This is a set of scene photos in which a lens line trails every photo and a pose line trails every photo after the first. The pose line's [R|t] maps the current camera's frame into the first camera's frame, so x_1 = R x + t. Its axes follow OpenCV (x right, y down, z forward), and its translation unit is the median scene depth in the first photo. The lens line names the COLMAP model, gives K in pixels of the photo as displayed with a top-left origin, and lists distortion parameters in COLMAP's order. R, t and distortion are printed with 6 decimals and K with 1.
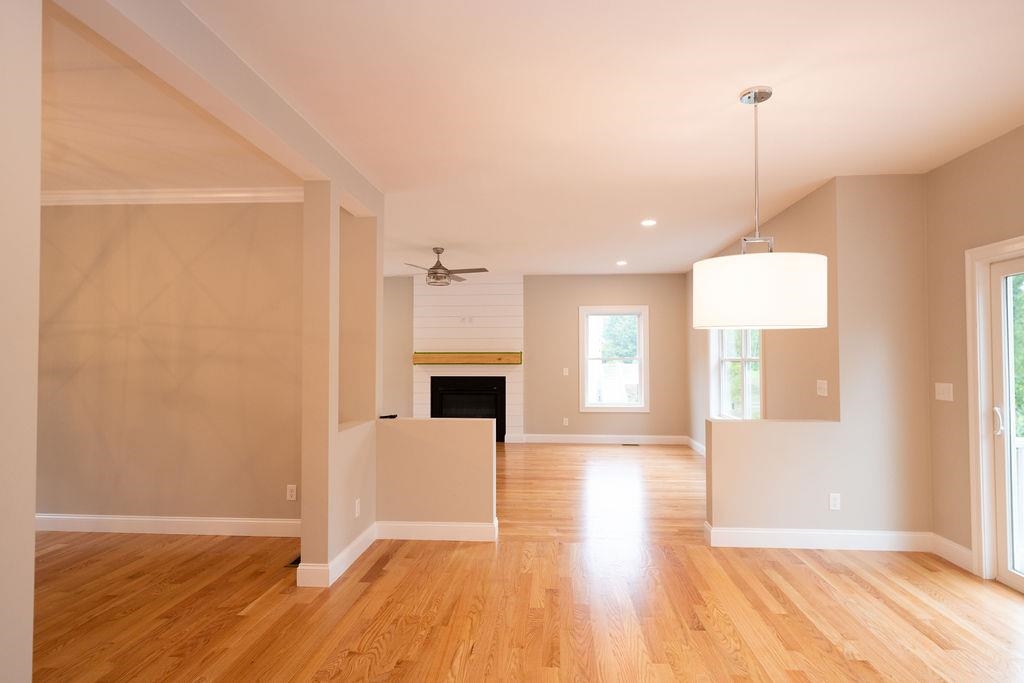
lens RADIAL K [[563.4, 0, 512.0], [0, 563.4, 341.5], [0, 0, 1]] dist [0.002757, 0.000371]
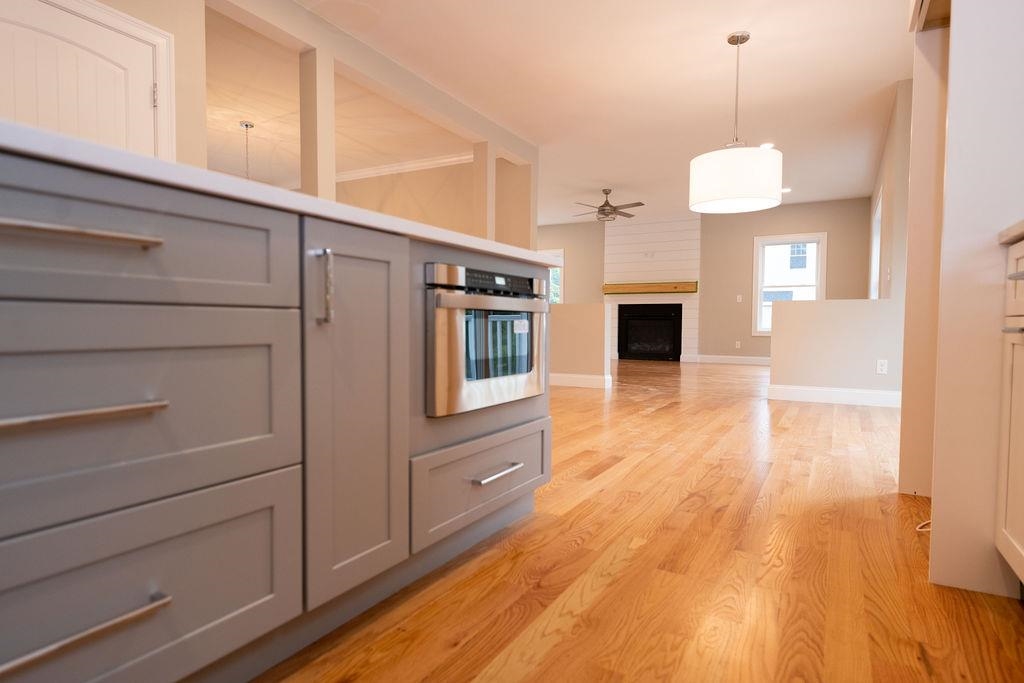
lens RADIAL K [[563.4, 0, 512.0], [0, 563.4, 341.5], [0, 0, 1]] dist [0.002757, 0.000371]
pose [[0.903778, 0.023290, -0.427368, 0.166341], [0.001667, 0.998319, 0.057930, 0.072491], [0.427999, -0.053068, 0.902220, -0.170849]]
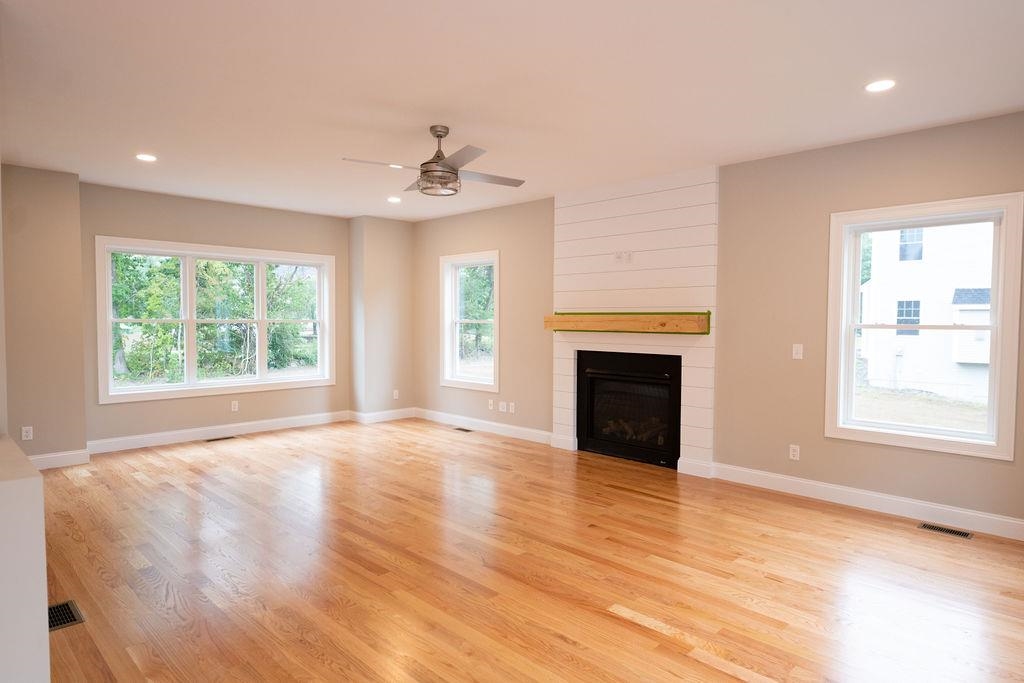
lens RADIAL K [[601.1, 0, 488.5], [0, 601.1, 342.0], [0, 0, 1]] dist [-0.001390, -0.000880]
pose [[0.756093, 0.031130, -0.653723, 0.234861], [0.009207, 0.998263, 0.058186, 0.012412], [0.654399, -0.050013, 0.754494, 0.430457]]
